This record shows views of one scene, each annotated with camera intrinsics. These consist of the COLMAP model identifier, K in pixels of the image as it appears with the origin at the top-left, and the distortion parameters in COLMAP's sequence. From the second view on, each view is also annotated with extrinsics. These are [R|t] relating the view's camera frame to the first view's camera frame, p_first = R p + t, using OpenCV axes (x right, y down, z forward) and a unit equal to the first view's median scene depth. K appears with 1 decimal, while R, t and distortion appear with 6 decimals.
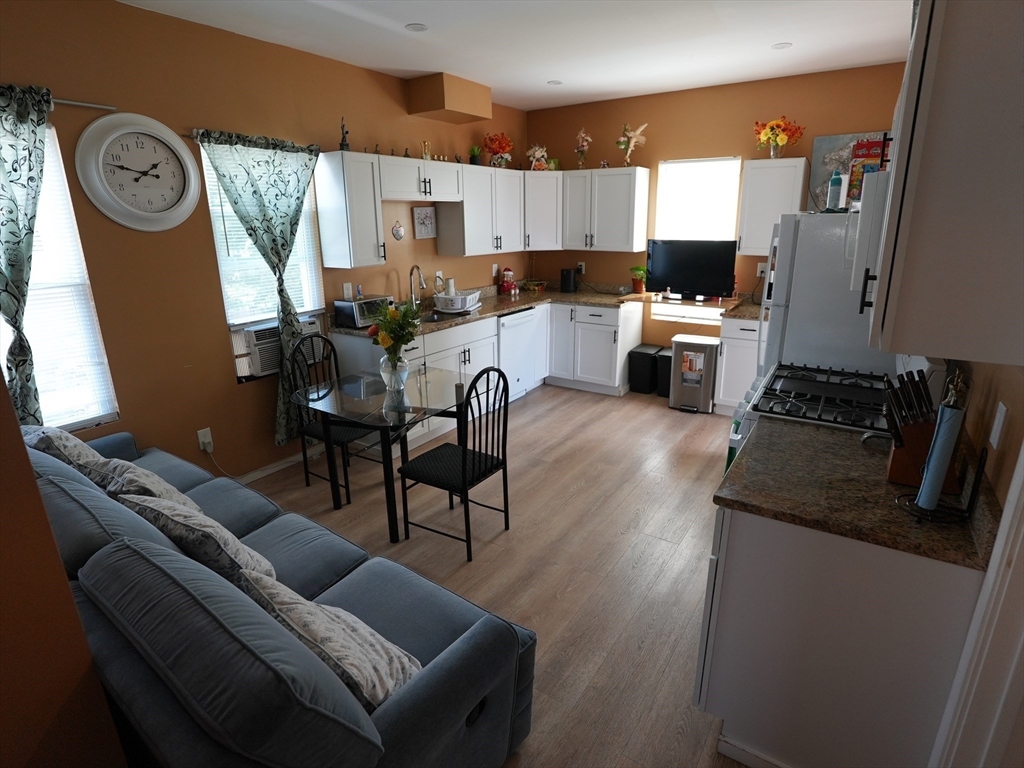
lens RADIAL K [[533.1, 0, 512.0], [0, 533.1, 384.0], [0, 0, 1]] dist [-0.075330, 0.029293]
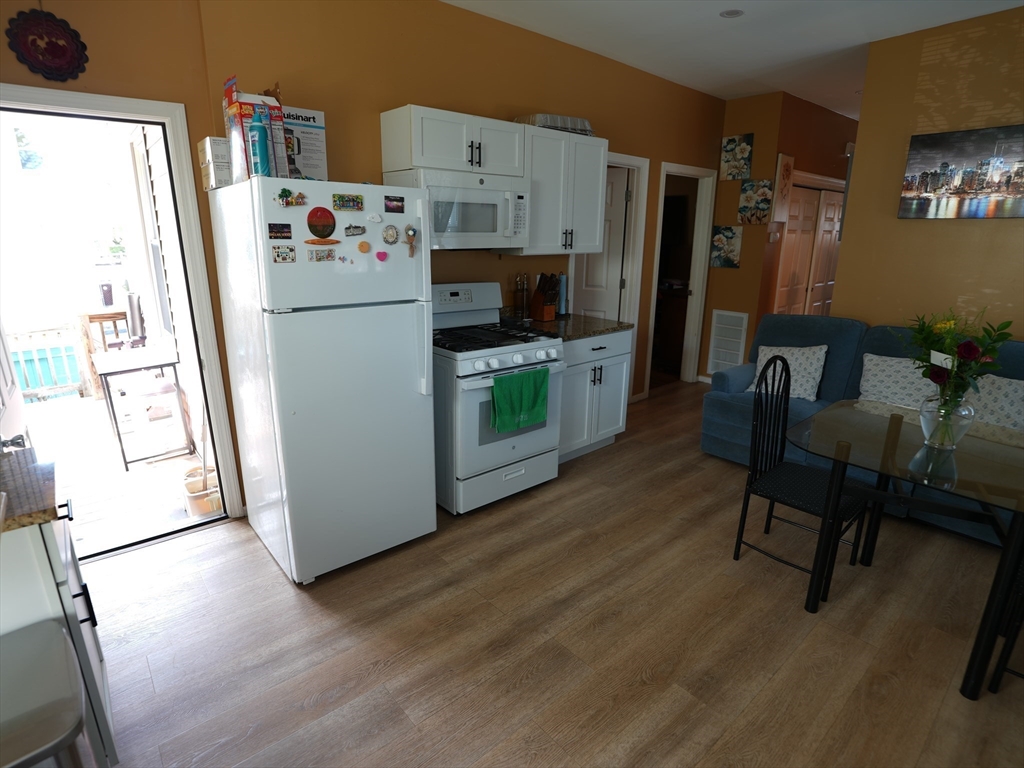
lens RADIAL K [[533.1, 0, 512.0], [0, 533.1, 384.0], [0, 0, 1]] dist [-0.075330, 0.029293]
pose [[-0.964695, -0.064913, 0.255243, 0.088607], [0.085046, 0.840448, 0.535177, -0.277433], [-0.249258, 0.537991, -0.805255, 0.997022]]
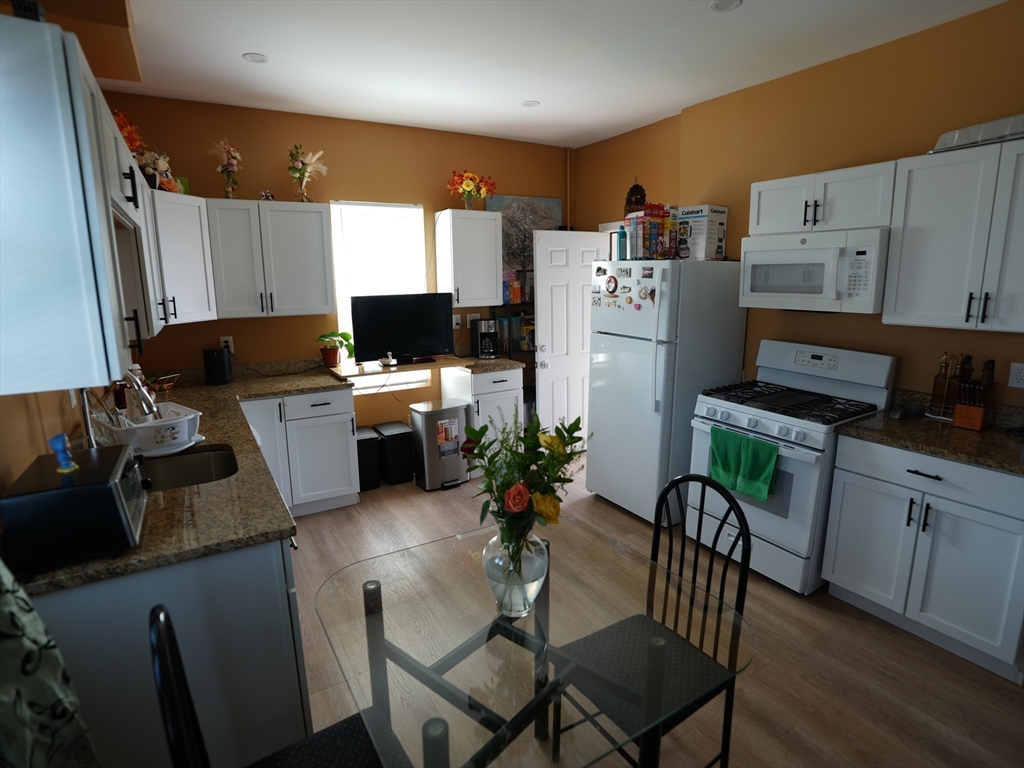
lens RADIAL K [[533.1, 0, 512.0], [0, 533.1, 384.0], [0, 0, 1]] dist [-0.075330, 0.029293]
pose [[0.422243, -0.167318, 0.890907, -0.361377], [0.273320, 0.960577, 0.050863, -0.124104], [-0.864295, 0.222026, 0.451329, 0.469561]]
